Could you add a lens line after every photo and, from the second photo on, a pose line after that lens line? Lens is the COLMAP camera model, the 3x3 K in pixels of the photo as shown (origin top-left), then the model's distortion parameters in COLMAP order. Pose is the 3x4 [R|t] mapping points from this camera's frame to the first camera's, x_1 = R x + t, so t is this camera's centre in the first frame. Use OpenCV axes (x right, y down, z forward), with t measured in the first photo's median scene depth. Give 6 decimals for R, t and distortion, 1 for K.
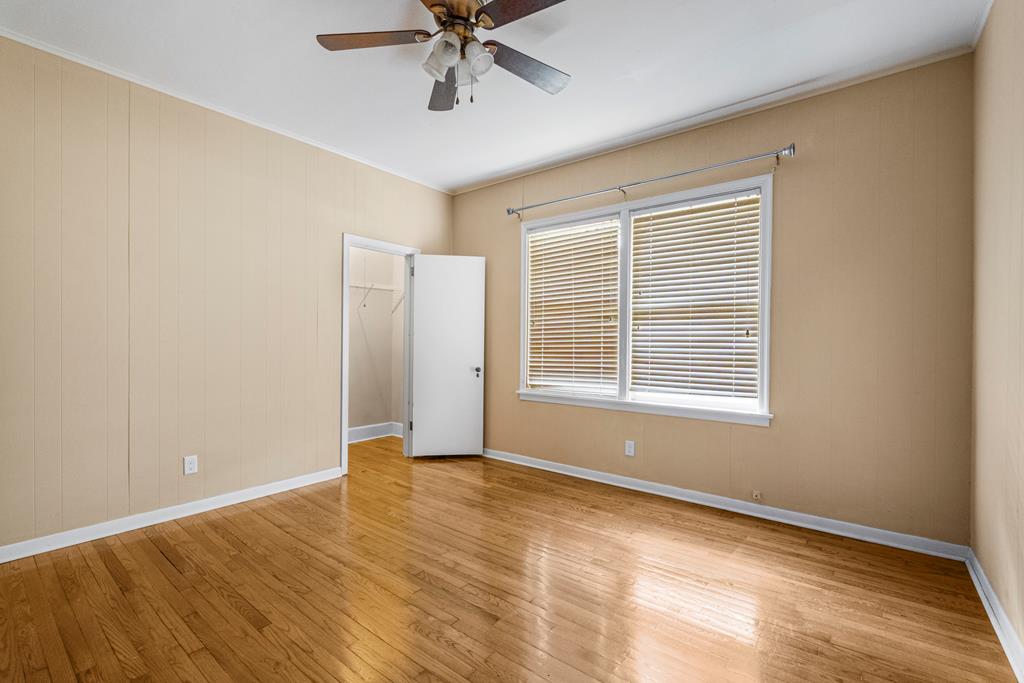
lens RADIAL K [[456.4, 0, 512.9], [0, 456.4, 335.4], [0, 0, 1]] dist [-0.013229, 0.000113]
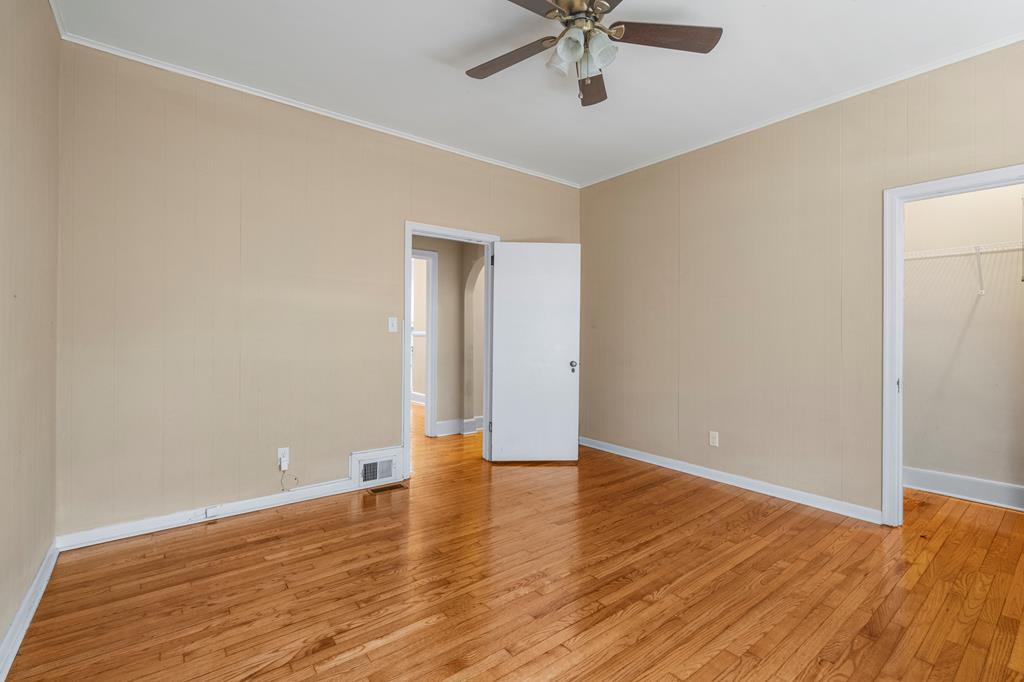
lens RADIAL K [[456.4, 0, 512.9], [0, 456.4, 334.9], [0, 0, 1]] dist [-0.013229, 0.000113]
pose [[-0.242609, -0.003751, -0.970117, 0.691090], [-0.003395, 0.999990, -0.003018, 0.013908], [0.970118, 0.002561, -0.242619, 0.883137]]
